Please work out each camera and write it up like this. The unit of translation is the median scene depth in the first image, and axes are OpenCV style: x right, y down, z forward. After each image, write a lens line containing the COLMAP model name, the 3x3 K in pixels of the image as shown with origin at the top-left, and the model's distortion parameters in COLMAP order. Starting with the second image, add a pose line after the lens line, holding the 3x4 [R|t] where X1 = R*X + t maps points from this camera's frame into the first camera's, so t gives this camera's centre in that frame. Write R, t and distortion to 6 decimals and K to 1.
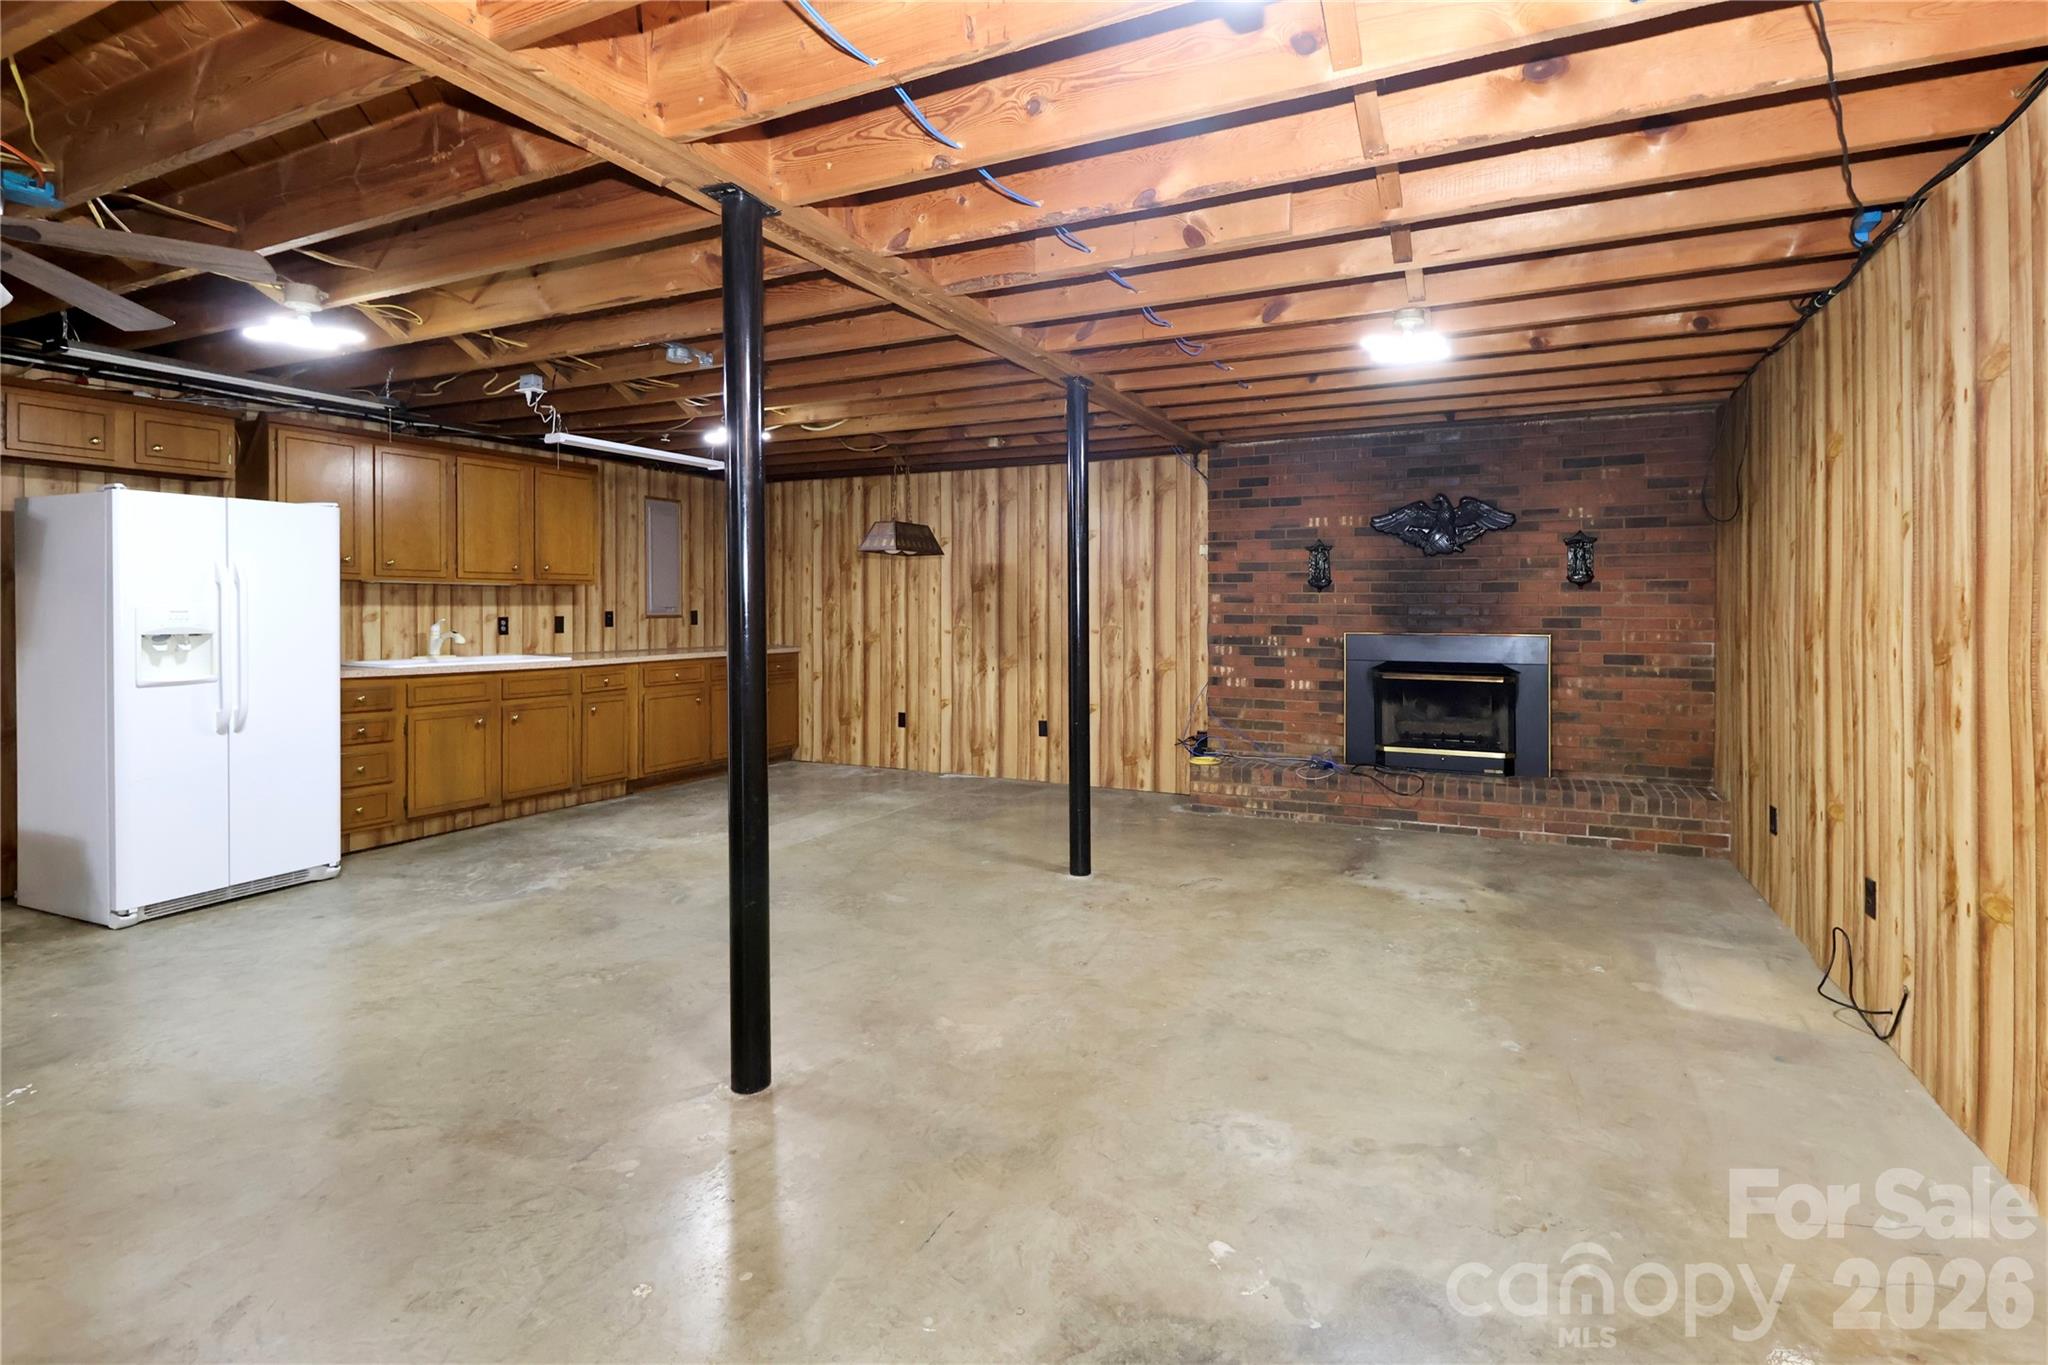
lens RADIAL K [[964.6, 0, 1038.8], [0, 964.6, 630.0], [0, 0, 1]] dist [0.001345, -0.001137]
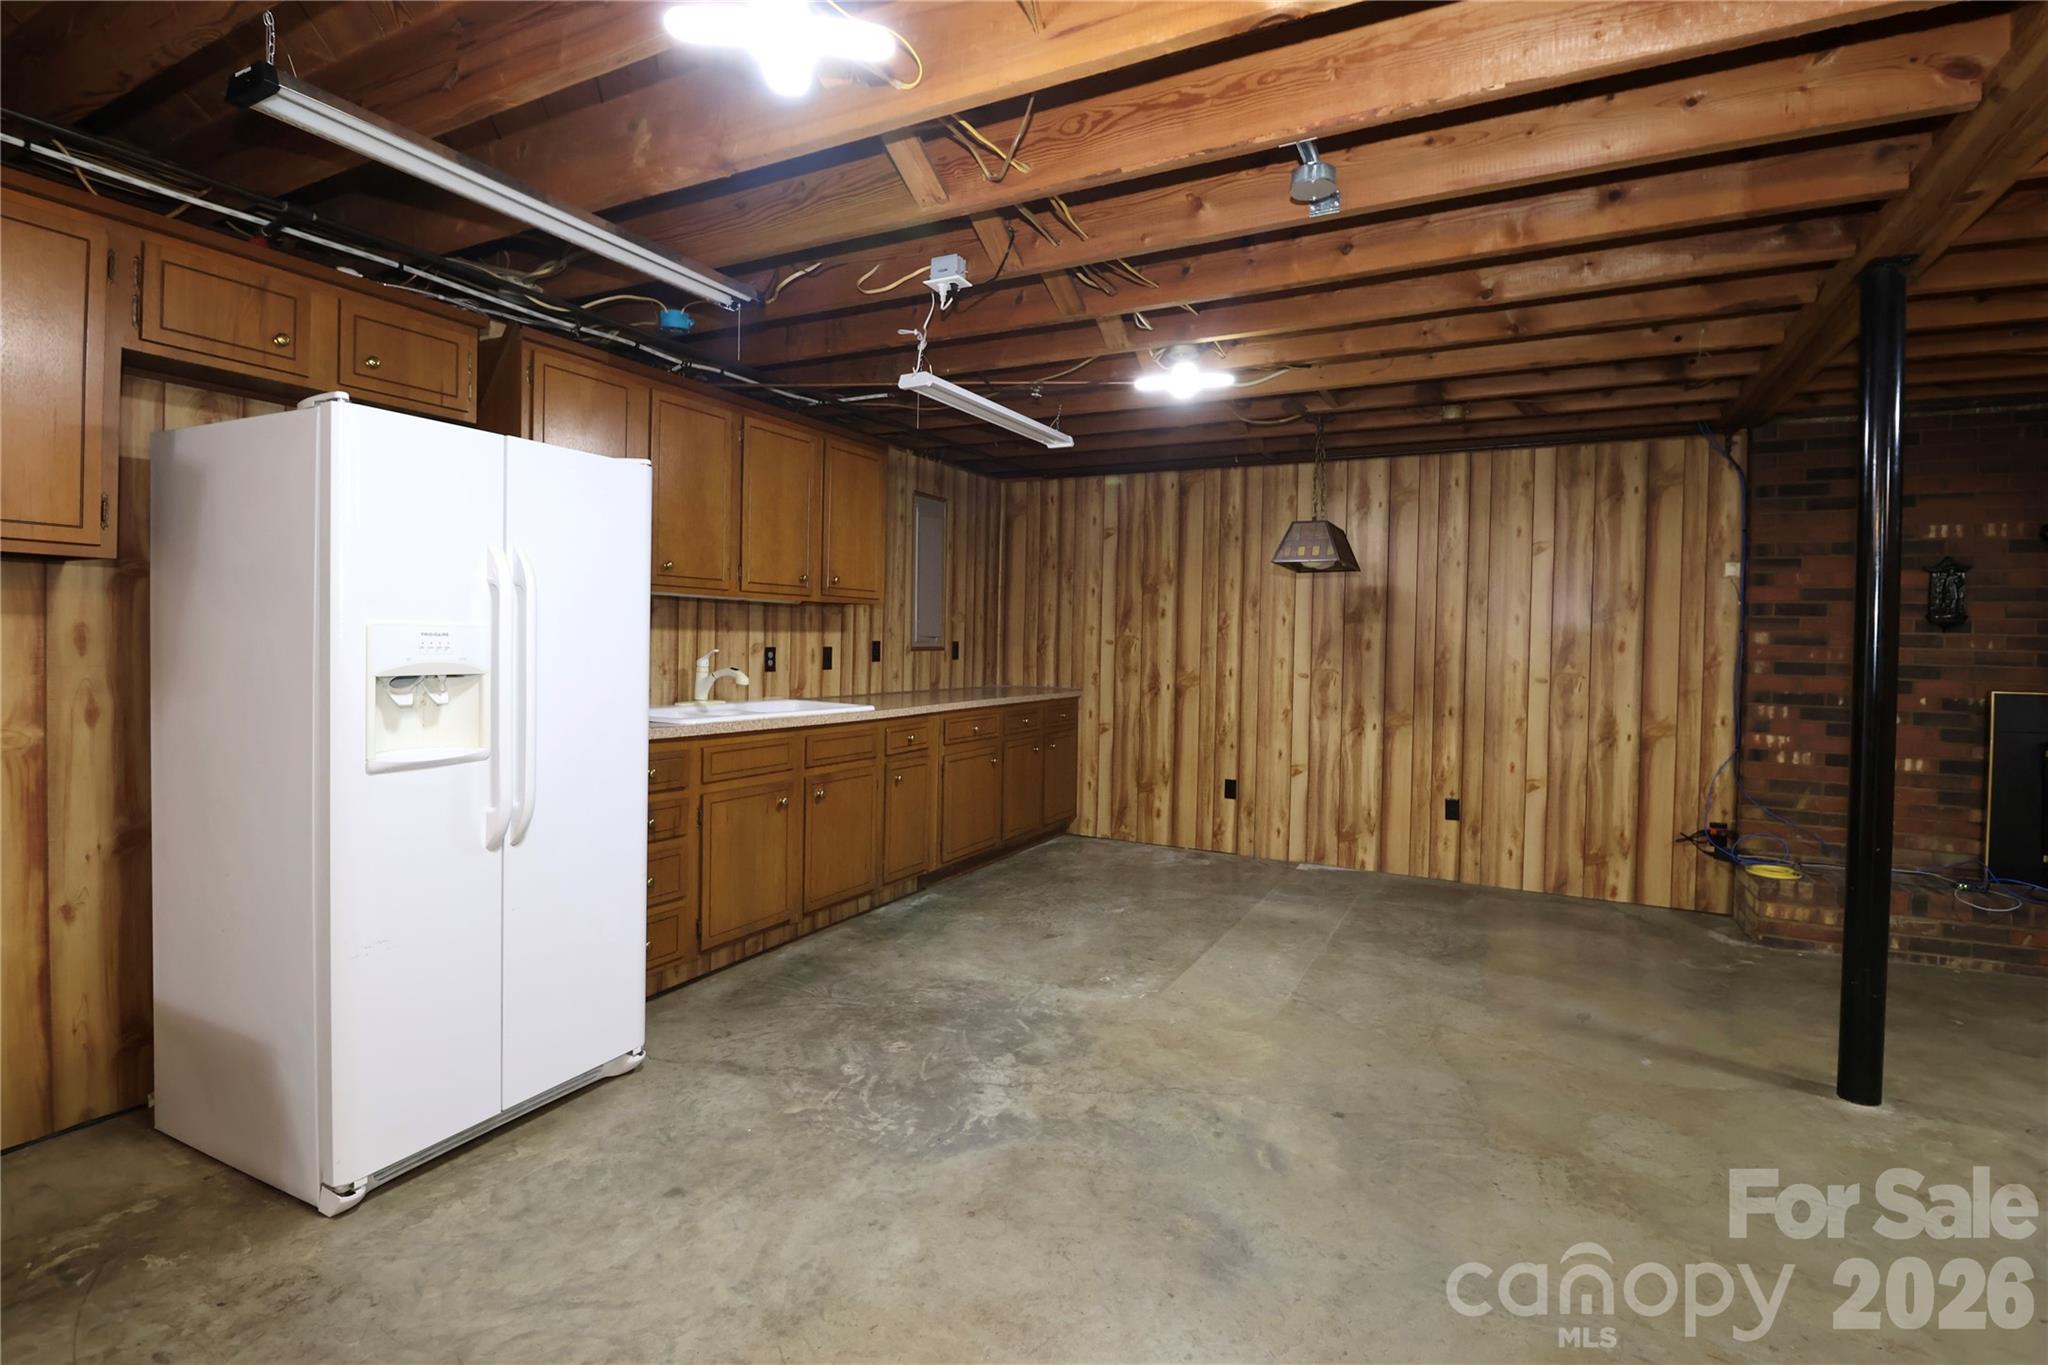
lens RADIAL K [[943.8, 0, 1031.9], [0, 943.8, 669.7], [0, 0, 1]] dist [-0.000911, -0.010008]
pose [[0.999146, 0.018494, -0.036949, -0.317755], [-0.018217, 0.999803, 0.007818, -0.005265], [0.037087, -0.007138, 0.999287, 0.285346]]
